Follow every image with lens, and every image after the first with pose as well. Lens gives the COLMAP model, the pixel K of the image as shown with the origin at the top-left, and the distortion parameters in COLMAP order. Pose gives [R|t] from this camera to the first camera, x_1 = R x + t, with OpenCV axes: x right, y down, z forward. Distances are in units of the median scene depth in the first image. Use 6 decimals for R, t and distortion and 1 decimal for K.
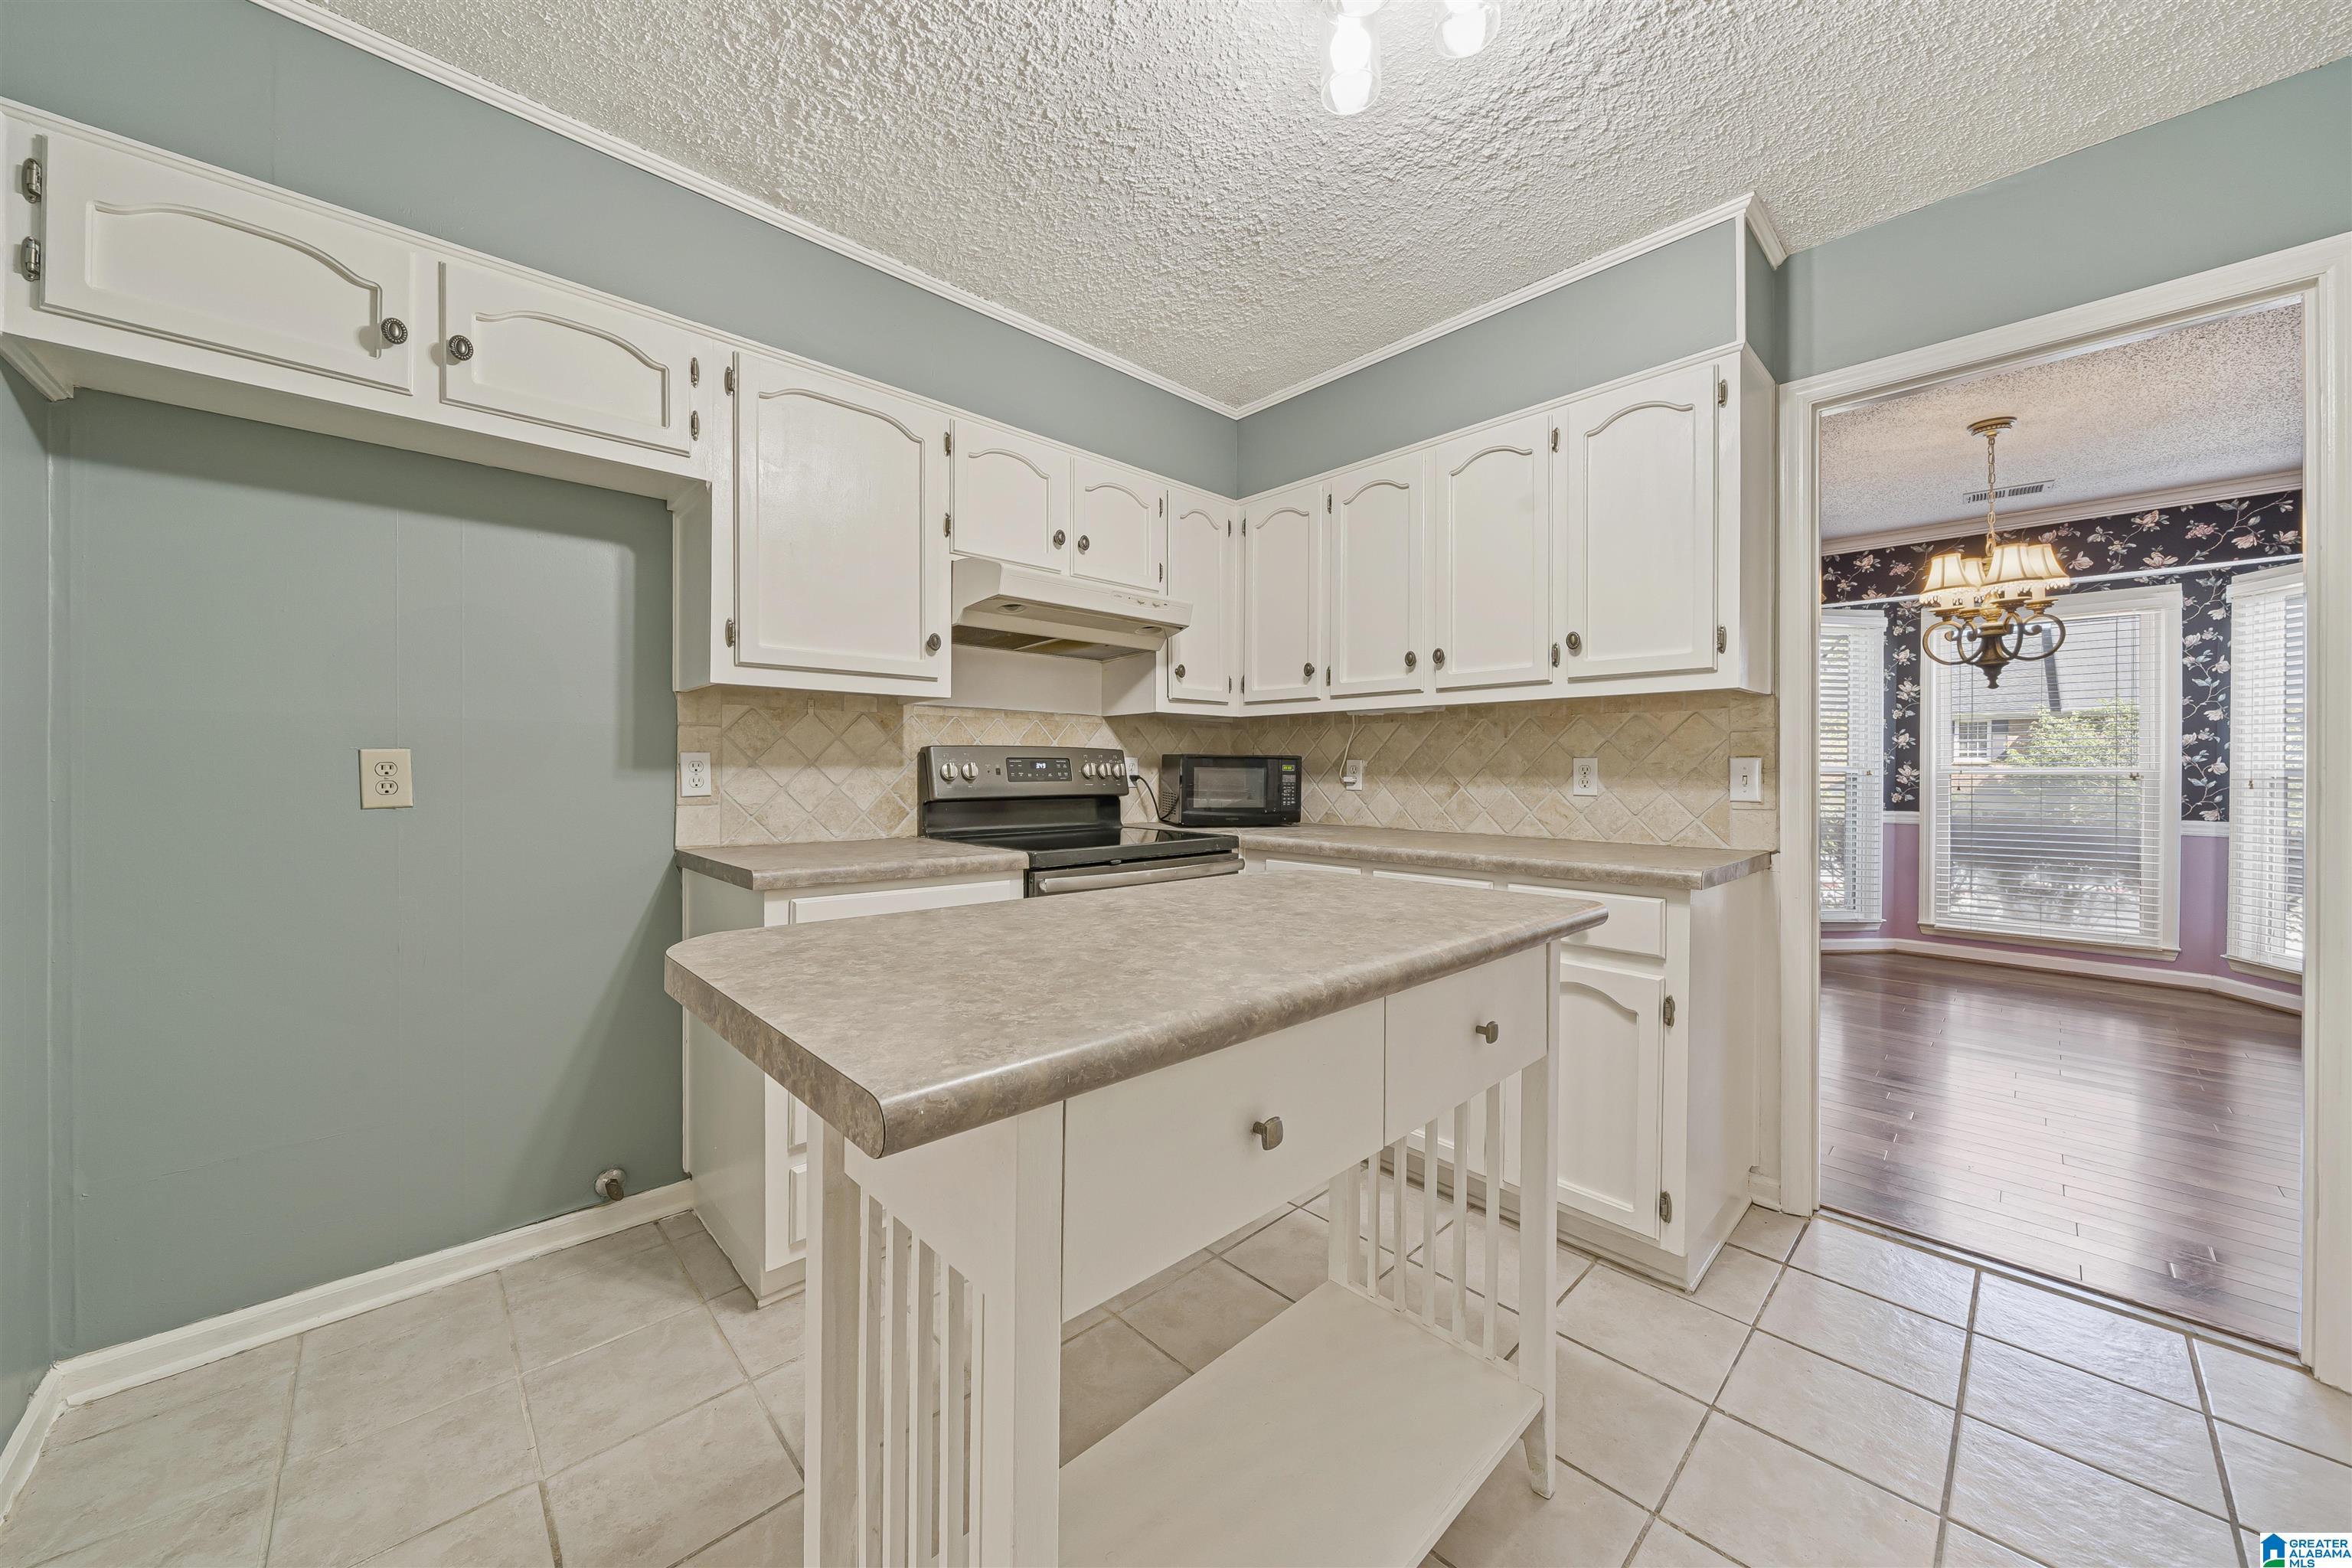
lens RADIAL K [[818.3, 0, 1166.9], [0, 818.3, 764.7], [0, 0, 1]] dist [-0.010208, -0.000124]
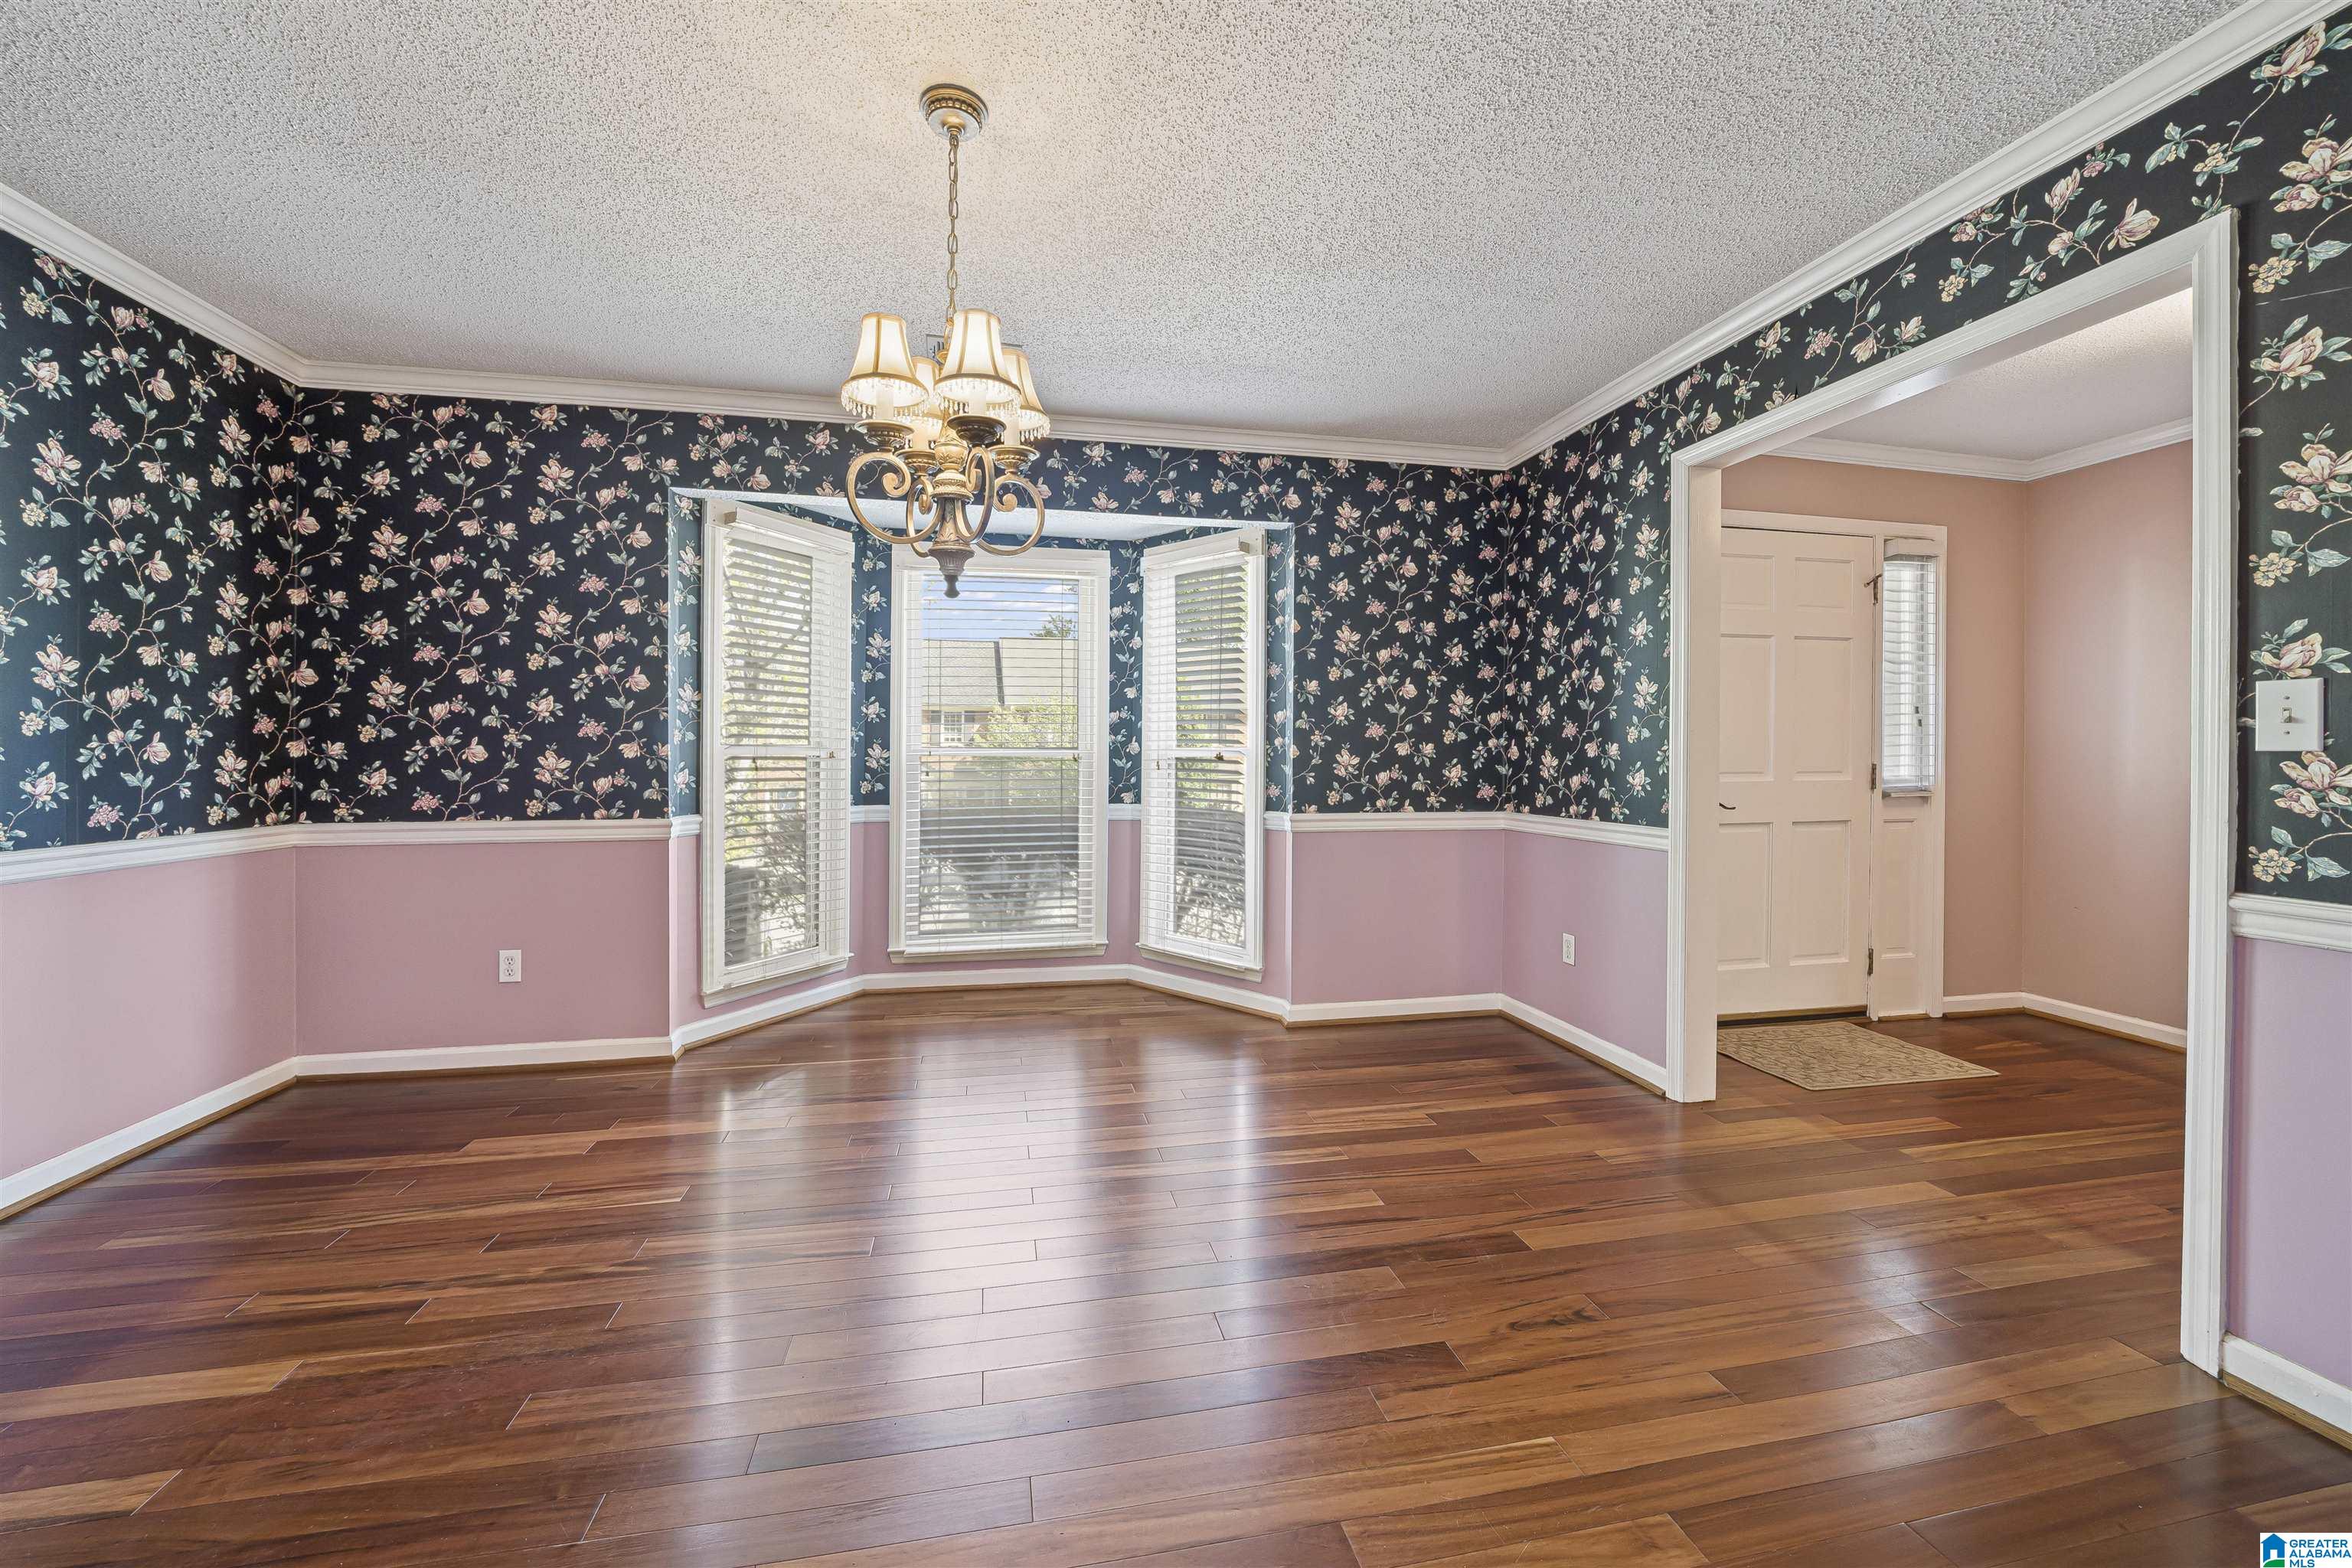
lens RADIAL K [[915.7, 0, 1181.4], [0, 915.7, 755.6], [0, 0, 1]] dist [-0.002225, -0.000075]
pose [[0.517539, -0.004635, 0.855647, 0.392689], [-0.003663, 0.999964, 0.007633, 0.004359], [-0.855652, -0.007085, 0.517504, 0.376206]]
